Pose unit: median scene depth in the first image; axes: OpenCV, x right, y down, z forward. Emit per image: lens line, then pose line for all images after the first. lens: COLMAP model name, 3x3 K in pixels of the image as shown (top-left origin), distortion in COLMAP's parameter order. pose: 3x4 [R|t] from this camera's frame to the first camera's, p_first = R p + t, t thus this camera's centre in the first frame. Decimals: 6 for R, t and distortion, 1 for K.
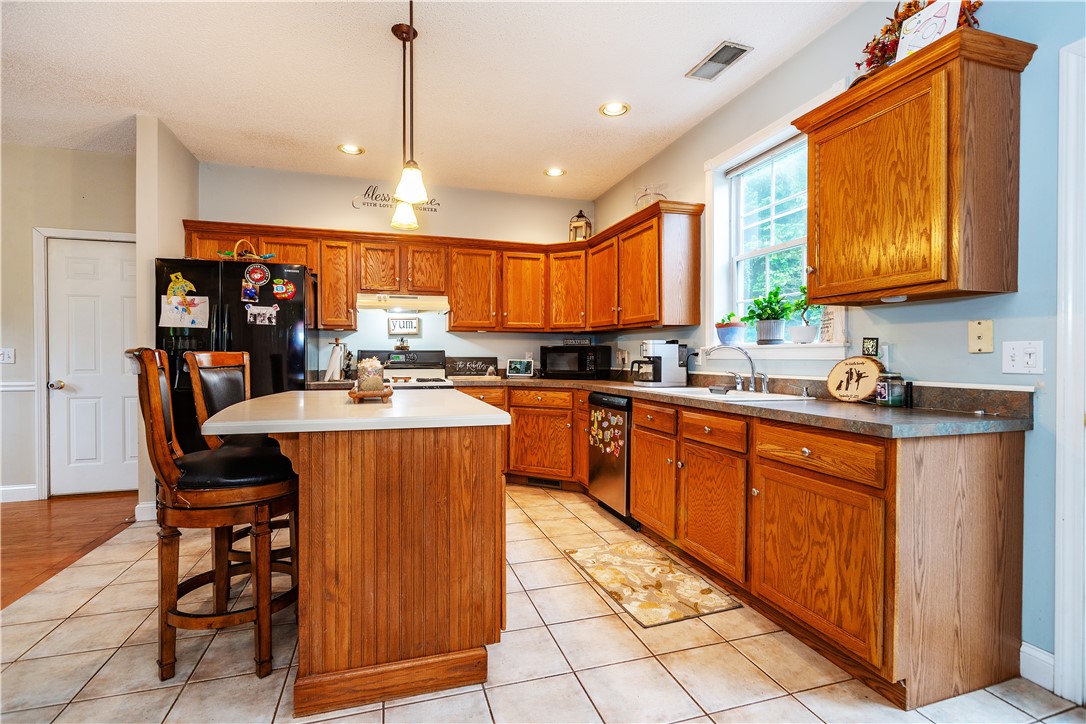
lens RADIAL K [[500.3, 0, 551.3], [0, 500.3, 362.6], [0, 0, 1]] dist [-0.000675, 0.000703]
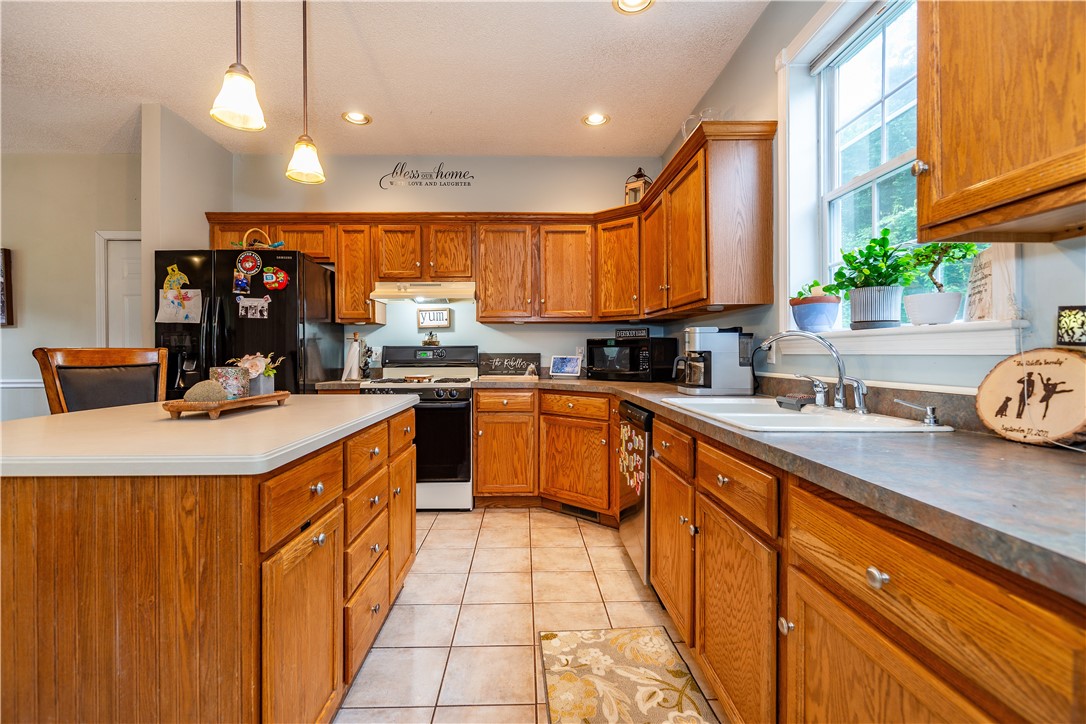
lens RADIAL K [[493.7, 0, 562.0], [0, 493.7, 355.7], [0, 0, 1]] dist [-0.001639, 0.000101]
pose [[0.964861, -0.003120, -0.262744, 0.193523], [0.001585, 0.999980, -0.006055, -0.001788], [0.262758, 0.005425, 0.964847, 0.283494]]
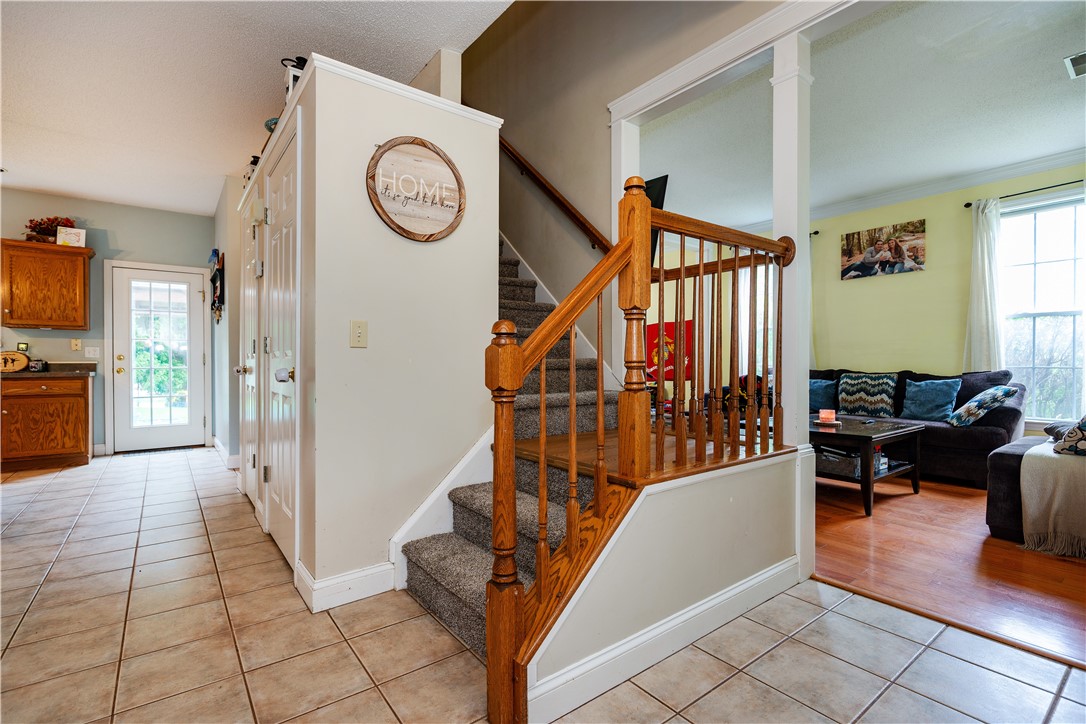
lens RADIAL K [[500.3, 0, 551.3], [0, 500.3, 362.6], [0, 0, 1]] dist [-0.000675, 0.000703]
pose [[-0.360301, -0.004125, 0.932827, -1.493781], [0.012709, 0.999876, 0.009330, 0.031088], [-0.932749, 0.015217, -0.360204, -0.266393]]
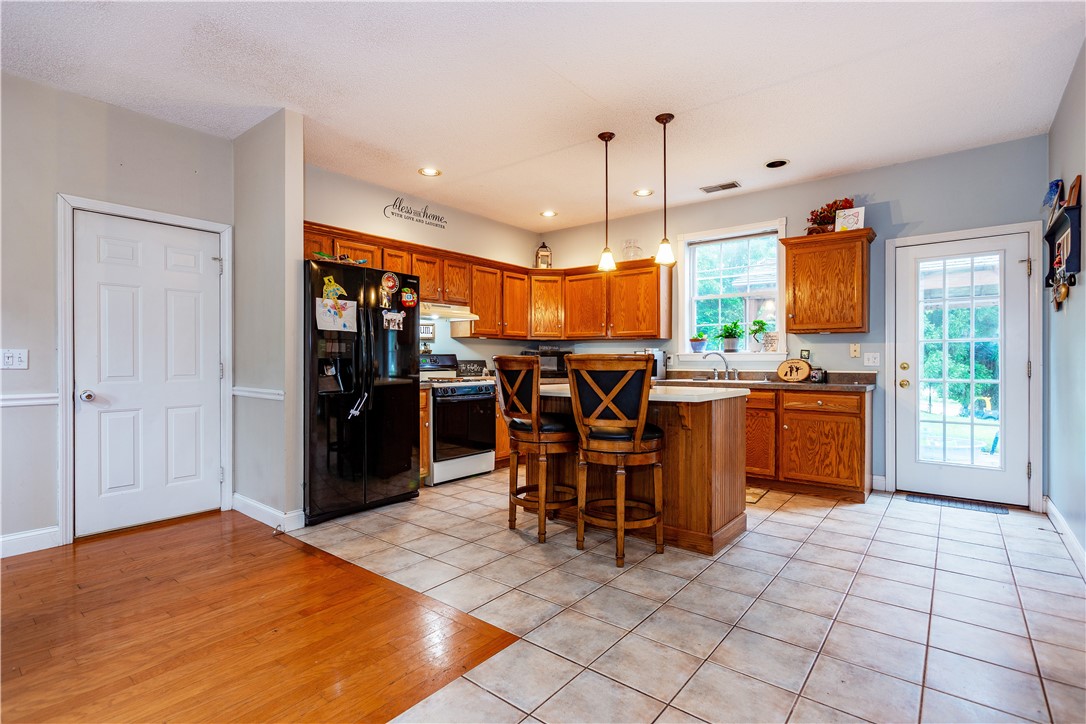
lens RADIAL K [[540.9, 0, 529.9], [0, 540.9, 362.7], [0, 0, 1]] dist [0.000625, 0.000844]
pose [[0.820118, -0.004116, 0.572179, -0.993622], [0.008303, 0.999954, -0.004708, 0.002327], [-0.572134, 0.008612, 0.820115, -0.112111]]
